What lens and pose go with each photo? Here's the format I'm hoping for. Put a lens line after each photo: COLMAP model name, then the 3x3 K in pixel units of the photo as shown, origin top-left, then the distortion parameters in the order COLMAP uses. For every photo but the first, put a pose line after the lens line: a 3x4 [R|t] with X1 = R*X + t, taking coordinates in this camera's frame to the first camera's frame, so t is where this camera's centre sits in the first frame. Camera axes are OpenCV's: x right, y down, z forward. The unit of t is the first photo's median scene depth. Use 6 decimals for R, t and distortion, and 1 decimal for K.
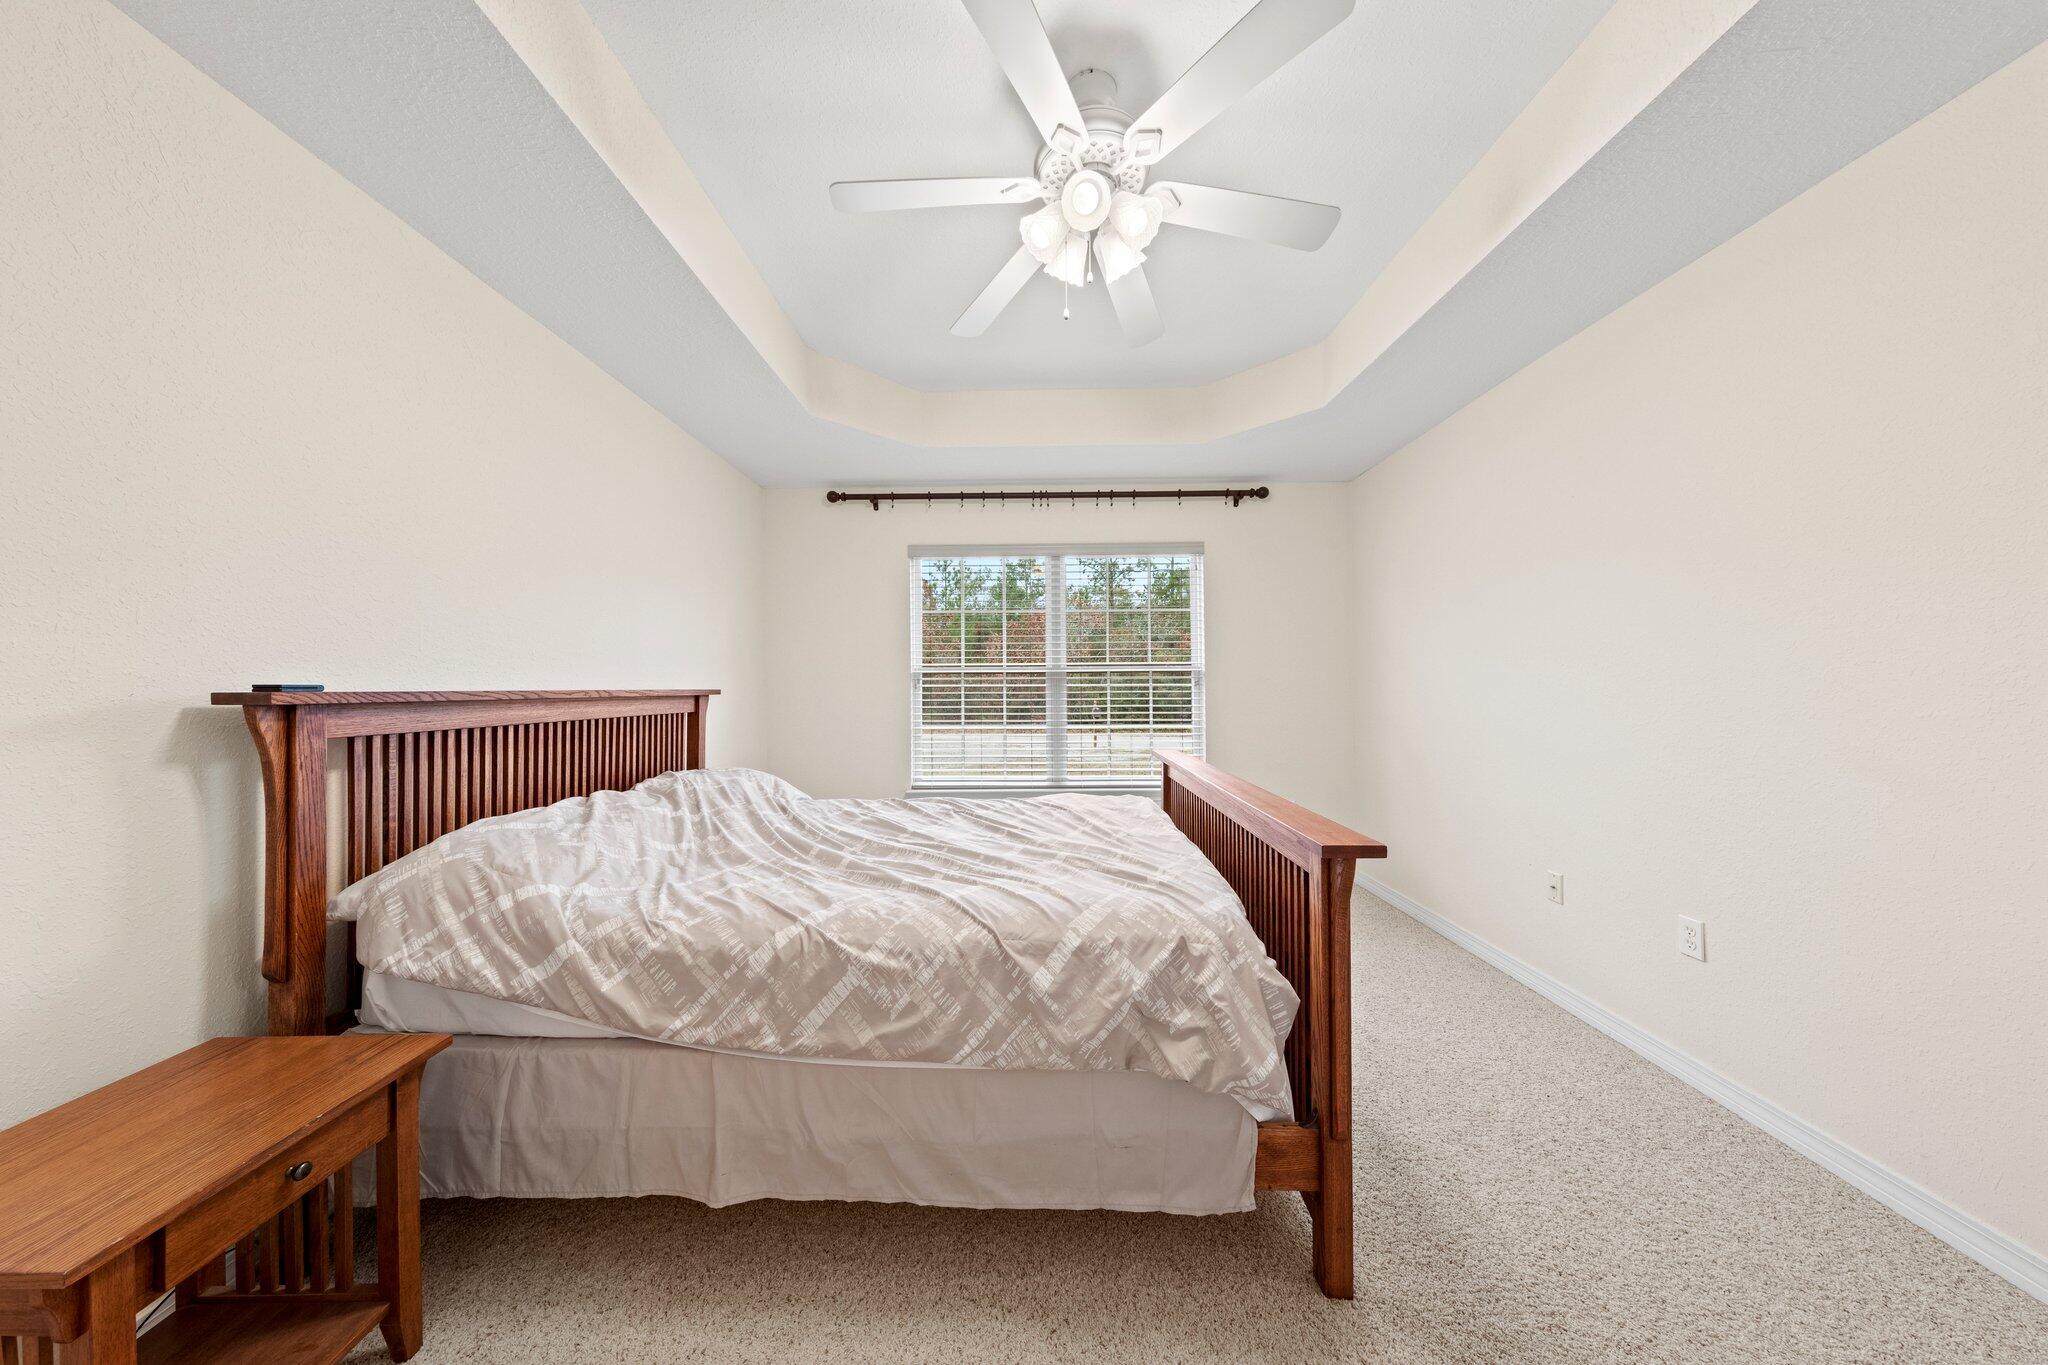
lens RADIAL K [[639.0, 0, 1024.0], [0, 639.0, 682.5], [0, 0, 1]] dist [0.000596, -0.000054]
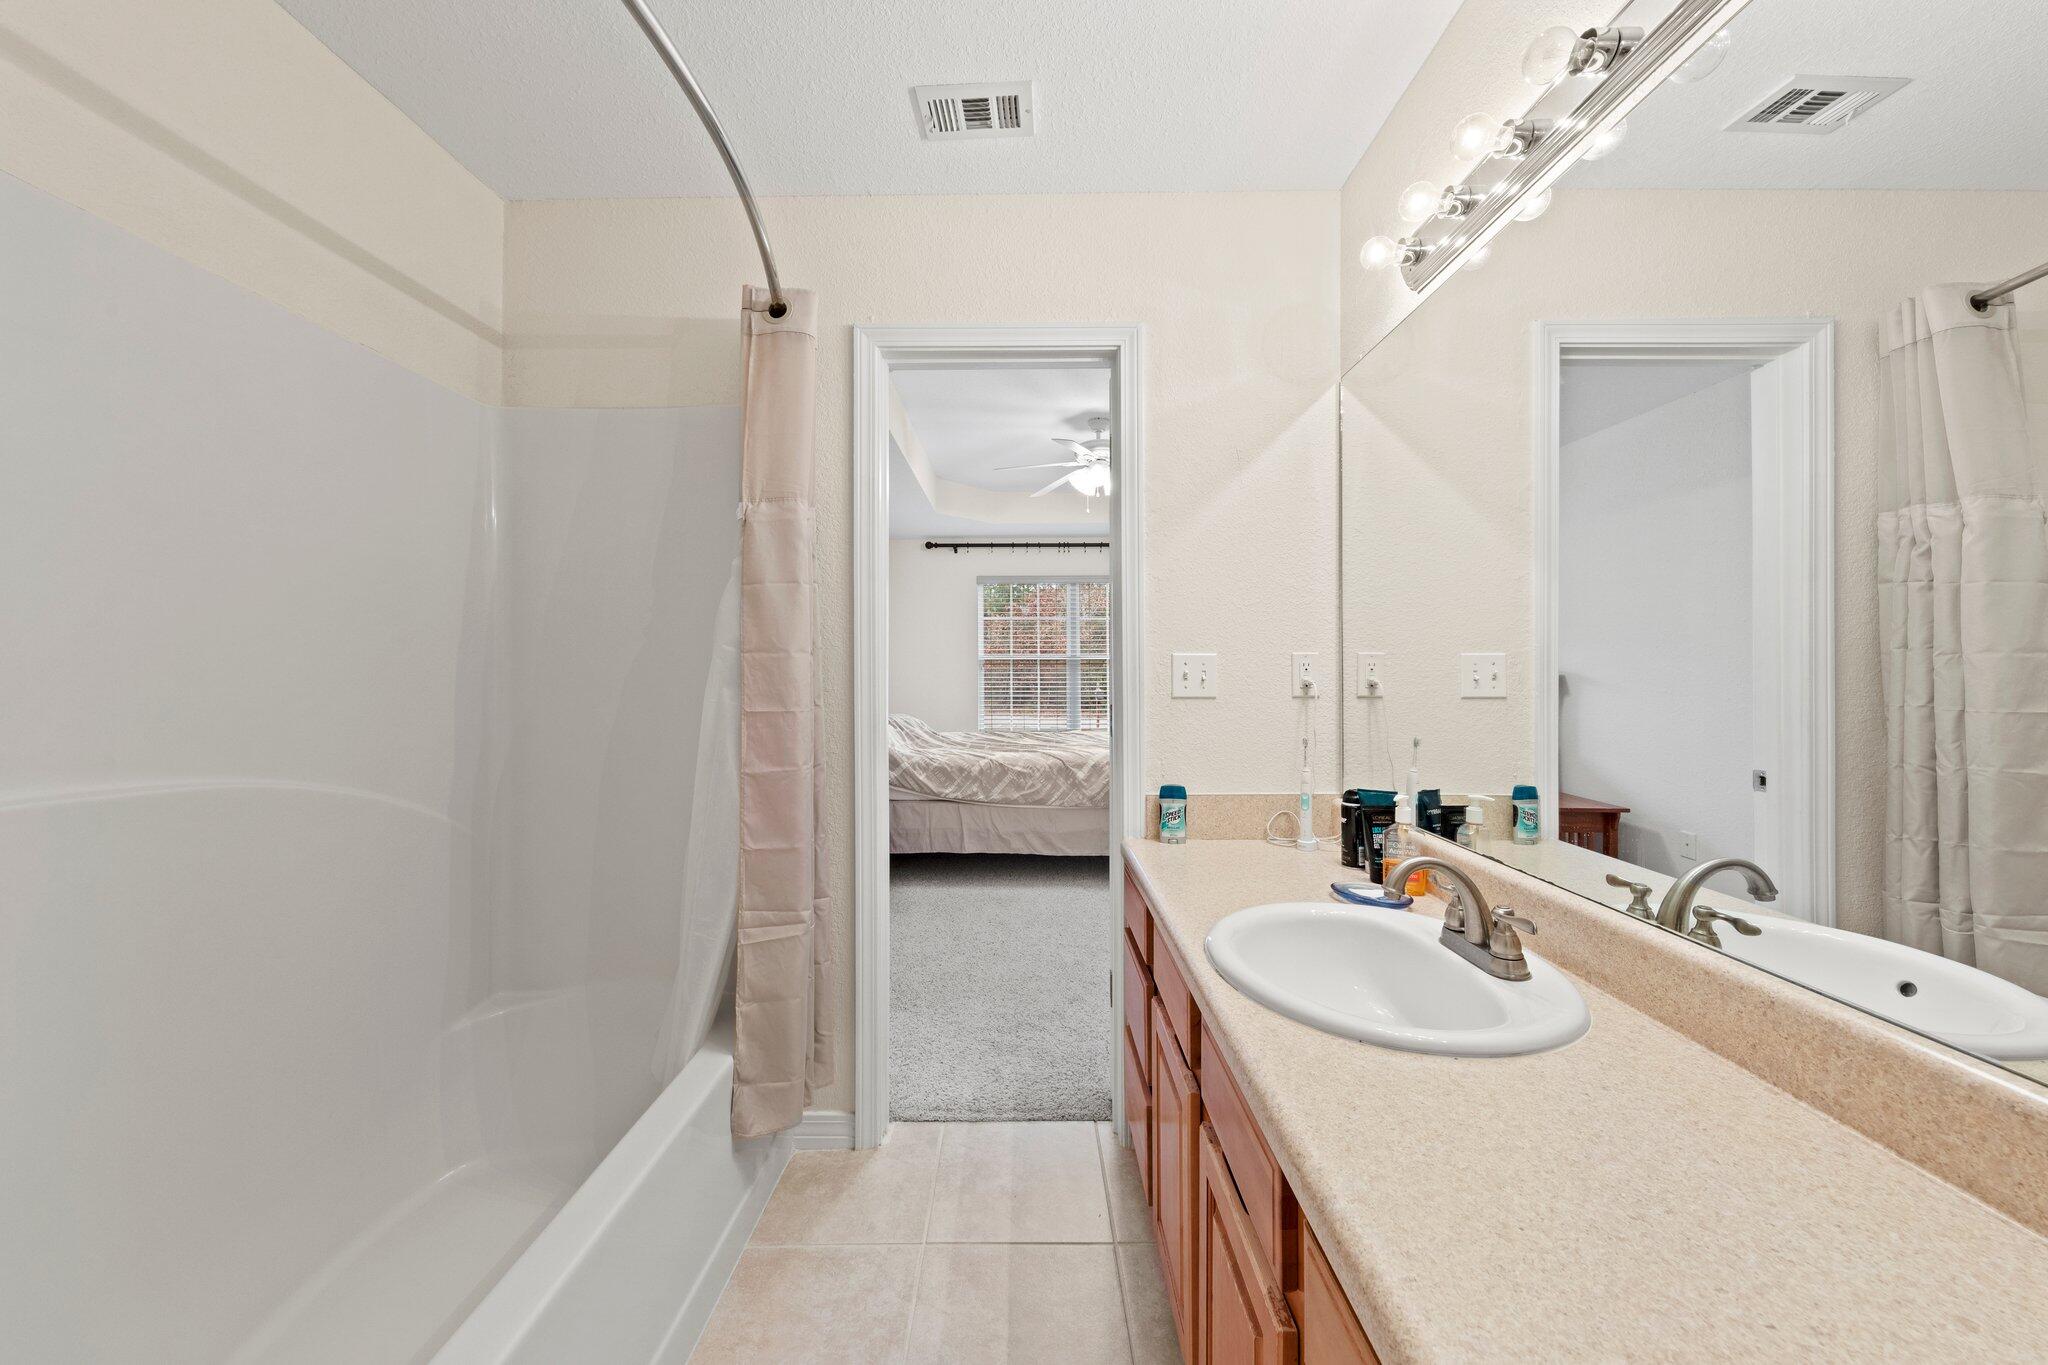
lens RADIAL K [[692.8, 0, 1021.5], [0, 692.8, 672.6], [0, 0, 1]] dist [0.000022, -0.000003]
pose [[0.999986, 0.004420, 0.002950, -0.232264], [-0.004450, 0.999937, 0.010291, -0.006917], [-0.002904, -0.010304, 0.999943, -1.943190]]
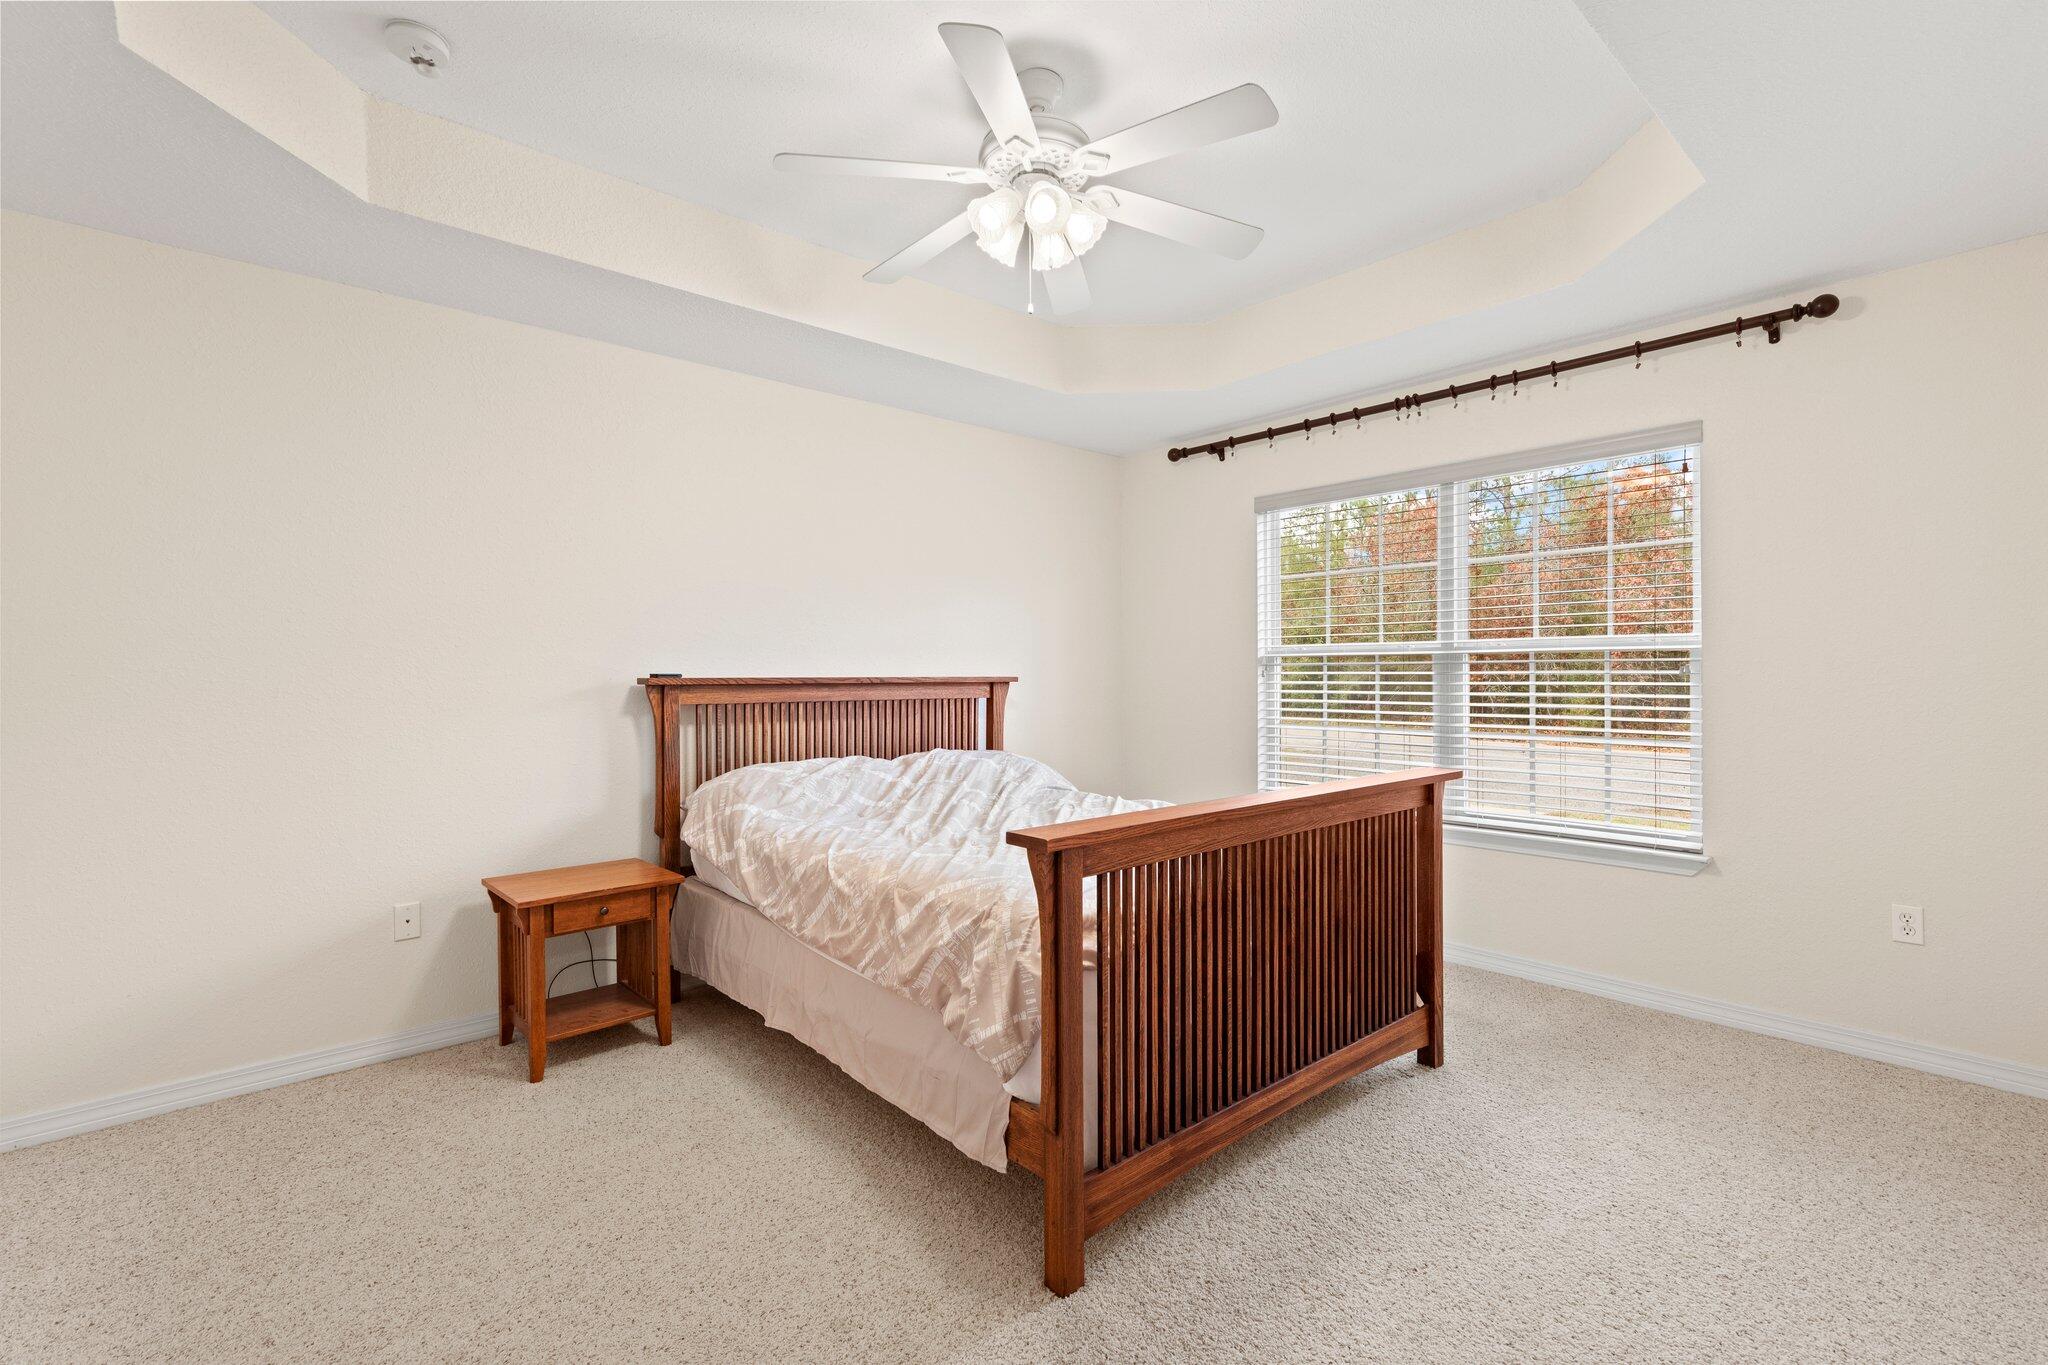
lens RADIAL K [[922.3, 0, 1024.0], [0, 922.3, 682.5], [0, 0, 1]] dist [0.000075, 0.000313]
pose [[0.672396, 0.010716, -0.740114, 1.430388], [0.003935, 0.999829, 0.018051, -0.014963], [0.740181, -0.015049, 0.672239, 0.009554]]
